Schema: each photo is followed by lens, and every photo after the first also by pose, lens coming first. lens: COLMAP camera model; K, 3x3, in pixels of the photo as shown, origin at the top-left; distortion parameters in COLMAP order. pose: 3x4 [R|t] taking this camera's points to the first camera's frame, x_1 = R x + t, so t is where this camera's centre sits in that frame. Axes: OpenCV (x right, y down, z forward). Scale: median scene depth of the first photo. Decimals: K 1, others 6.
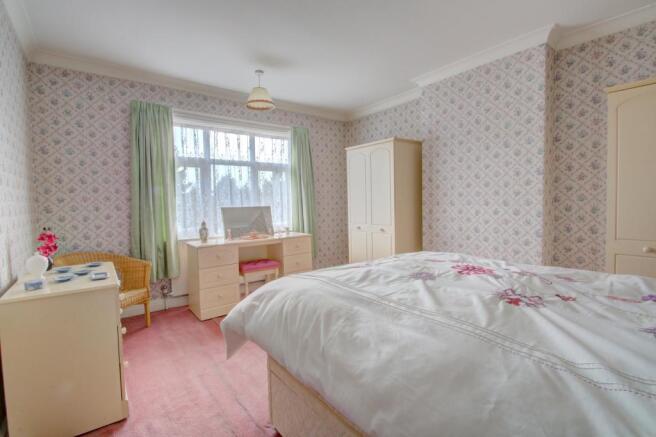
lens RADIAL K [[302.4, 0, 328.0], [0, 302.4, 218.5], [0, 0, 1]] dist [0.000007, -0.000007]
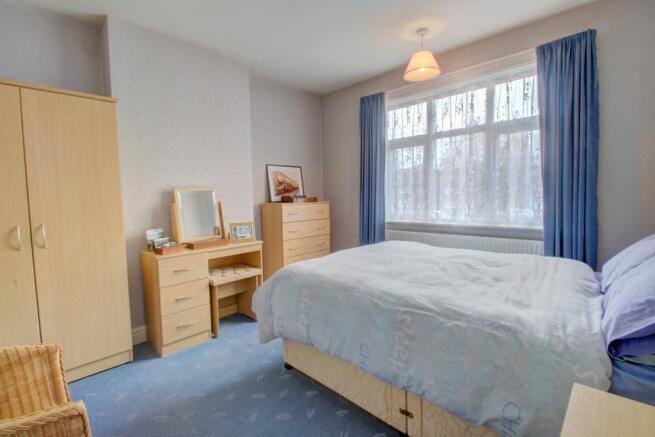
lens RADIAL K [[301.9, 0, 327.5], [0, 301.9, 218.5], [0, 0, 1]] dist [0.000007, -0.000007]
pose [[0.142052, 0.115825, -0.983059, 0.470304], [-0.001993, 0.993162, 0.116727, -0.052433], [0.989857, -0.014622, 0.141312, 0.573725]]
